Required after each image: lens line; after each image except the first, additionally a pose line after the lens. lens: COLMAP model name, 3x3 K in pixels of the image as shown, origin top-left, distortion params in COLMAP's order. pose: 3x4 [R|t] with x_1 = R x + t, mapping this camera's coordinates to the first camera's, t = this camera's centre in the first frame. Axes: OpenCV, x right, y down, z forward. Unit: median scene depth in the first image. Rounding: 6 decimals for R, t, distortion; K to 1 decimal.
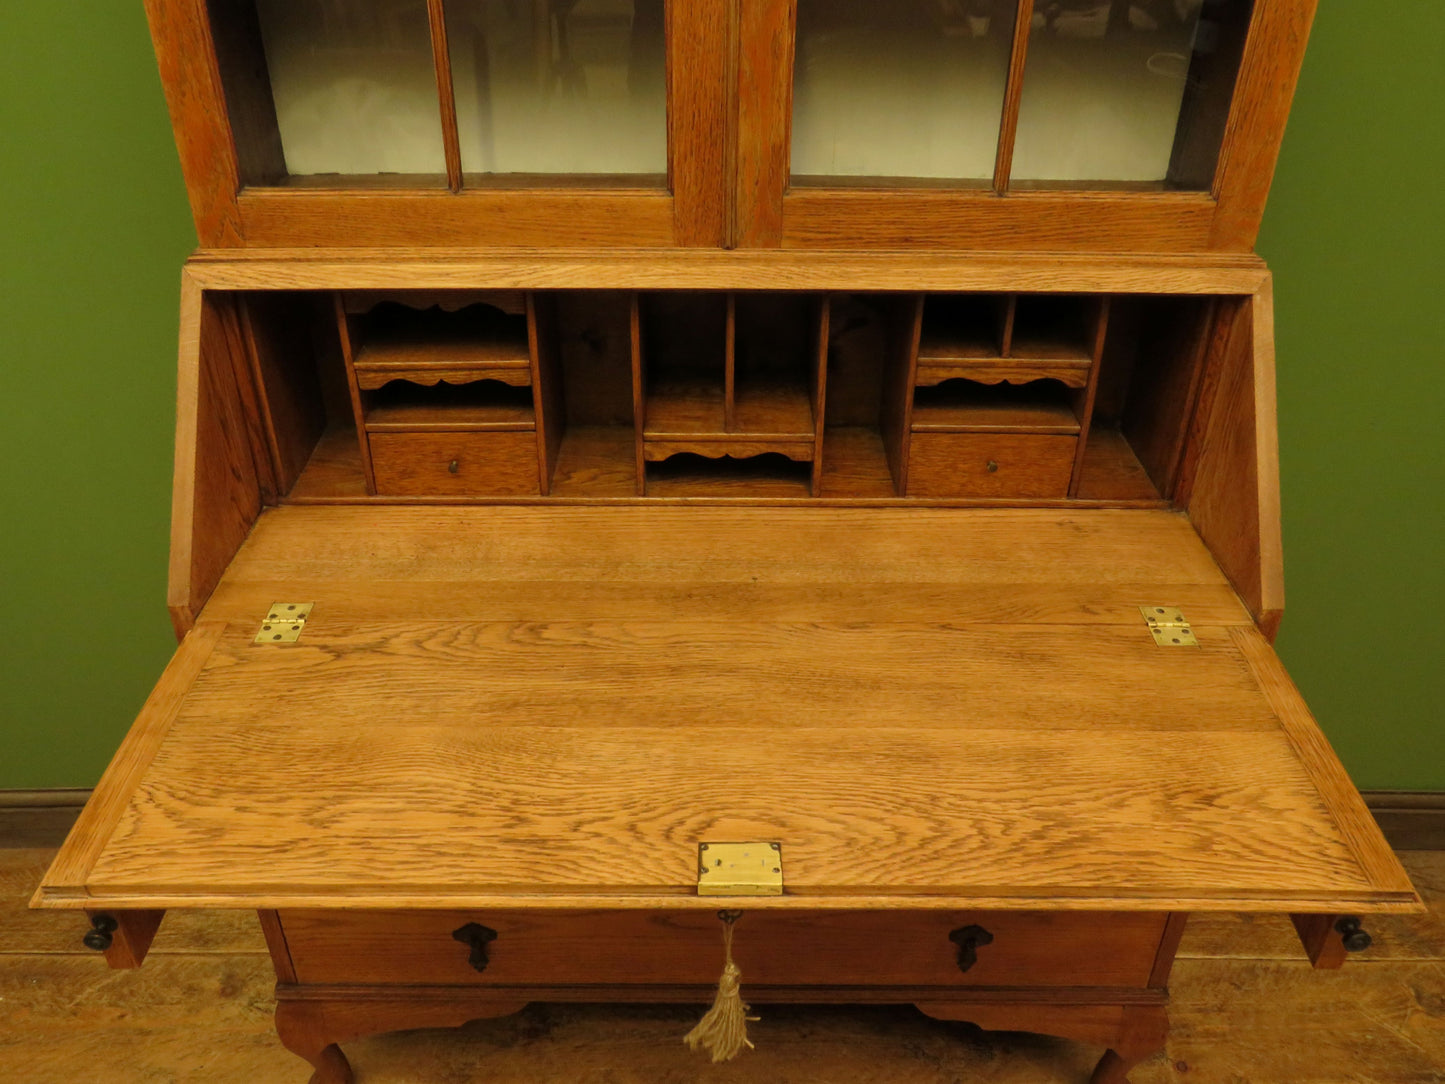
lens RADIAL K [[1152.3, 0, 738.4], [0, 1152.3, 523.7], [0, 0, 1]] dist [-0.025214, -0.007187]
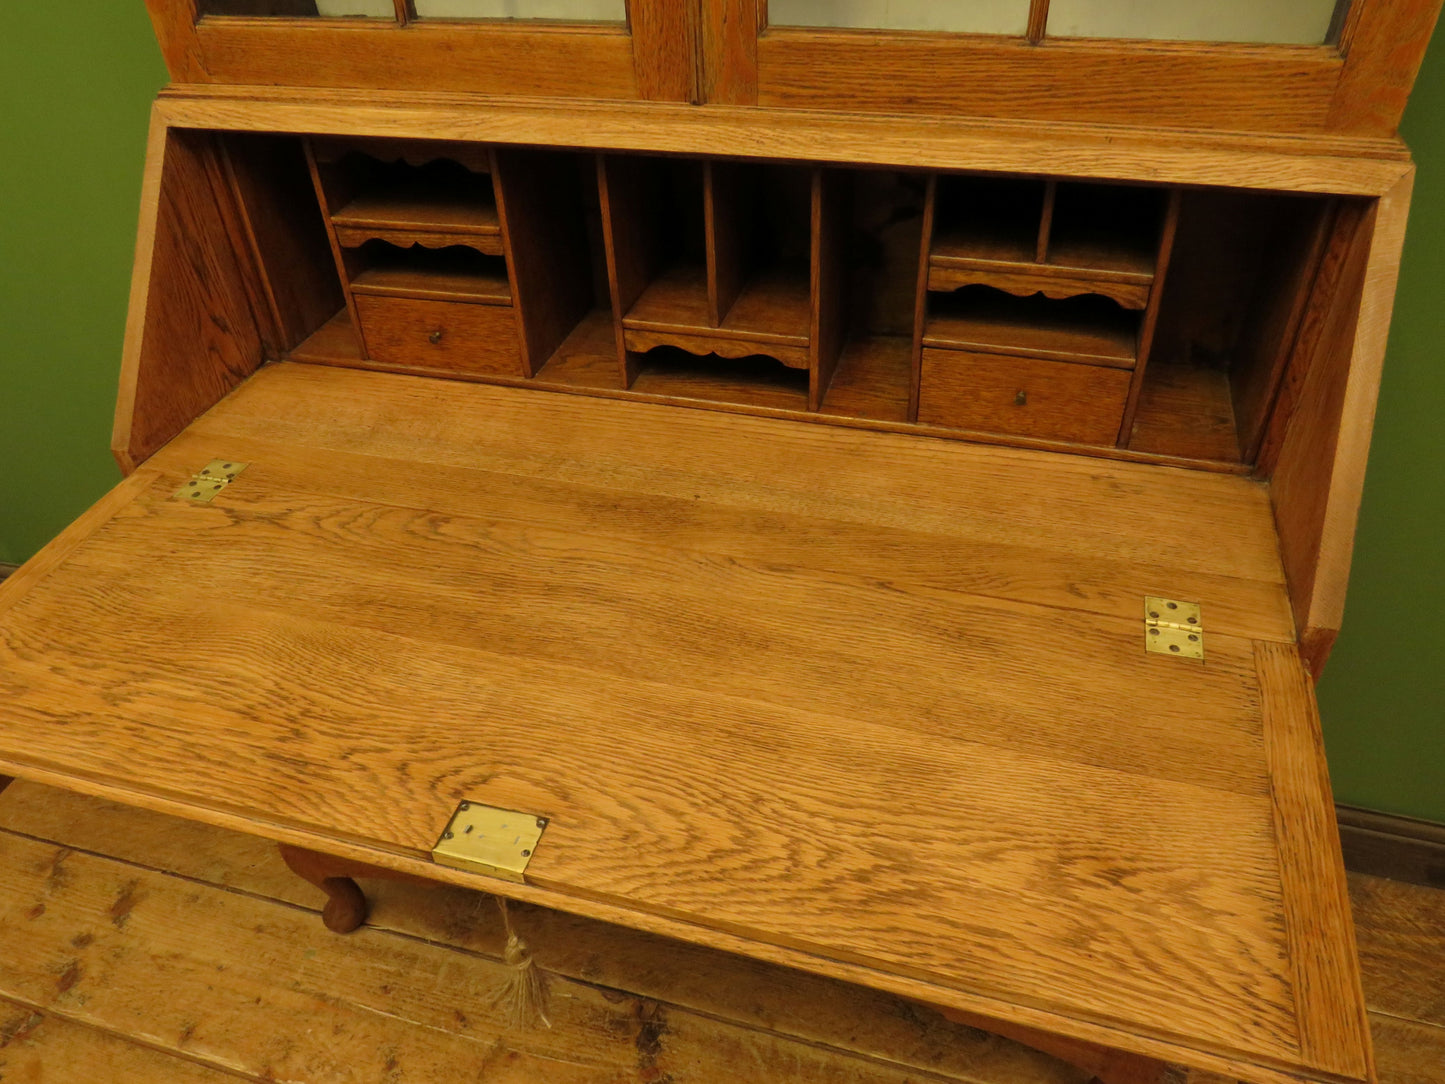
lens RADIAL K [[1040.8, 0, 746.9], [0, 1040.8, 535.0], [0, 0, 1]] dist [-0.016378, -0.001997]
pose [[0.960586, 0.138000, -0.241308, 0.235158], [-0.109257, 0.985641, 0.128744, -0.028580], [0.255610, -0.097305, 0.961871, 0.234821]]
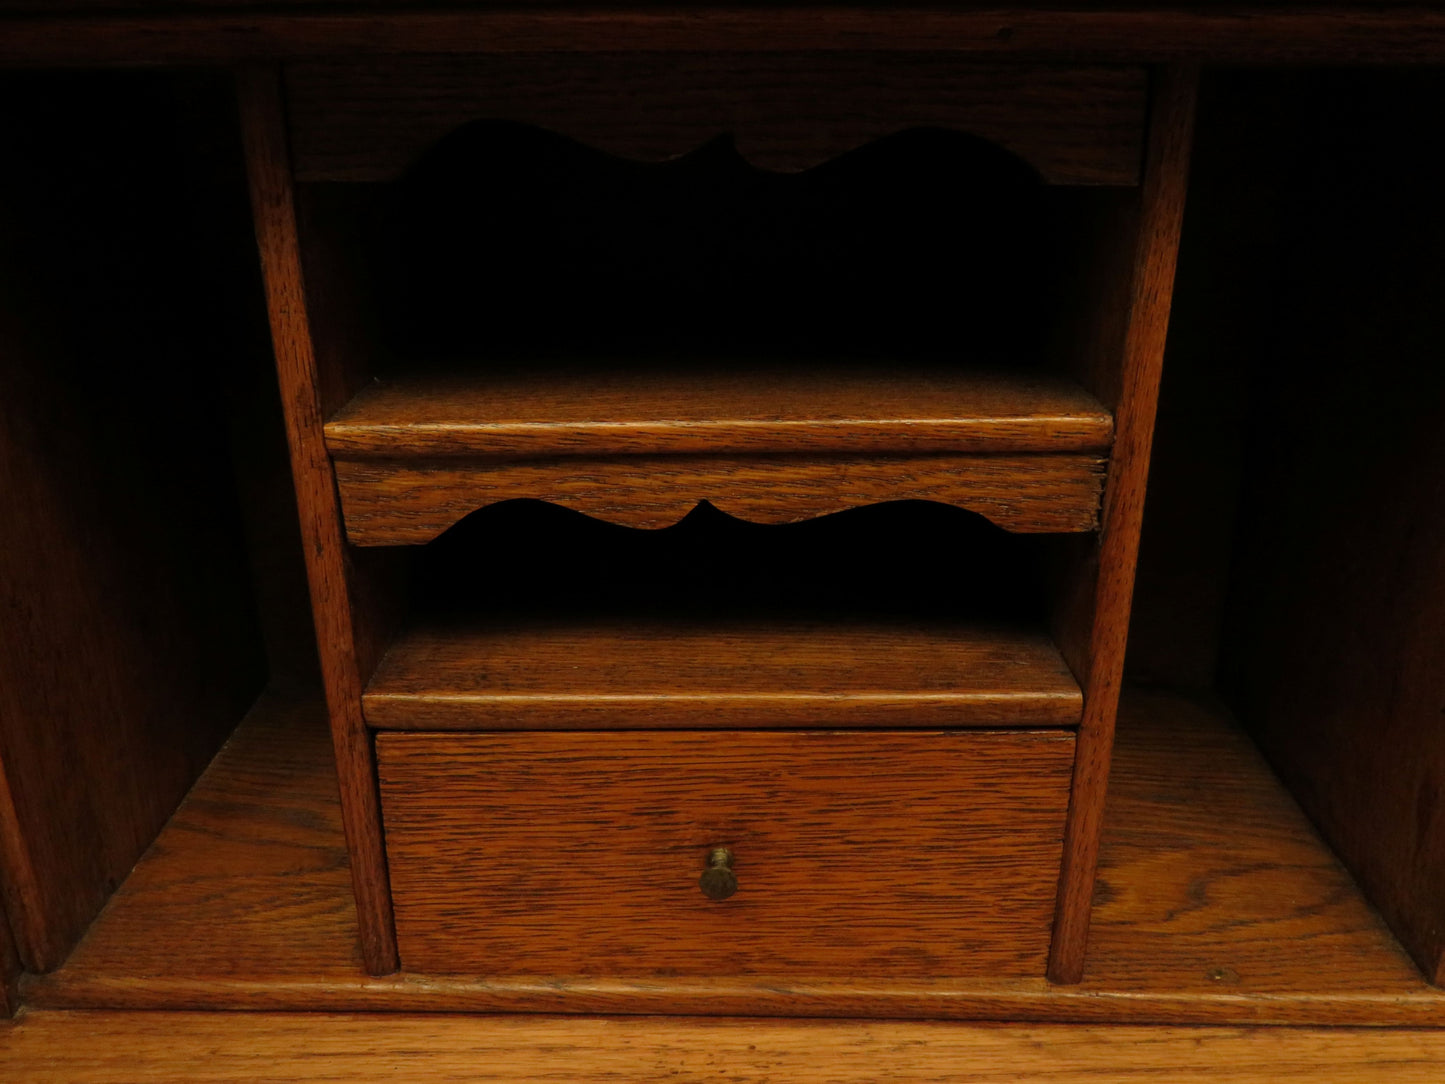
lens RADIAL K [[1152.3, 0, 724.7], [0, 1152.3, 594.1], [0, 0, 1]] dist [-0.025214, -0.007187]
pose [[0.999357, 0.002914, -0.035724, -0.246131], [-0.008384, 0.988042, -0.153958, -0.072567], [0.034848, 0.154159, 0.987431, 0.777771]]
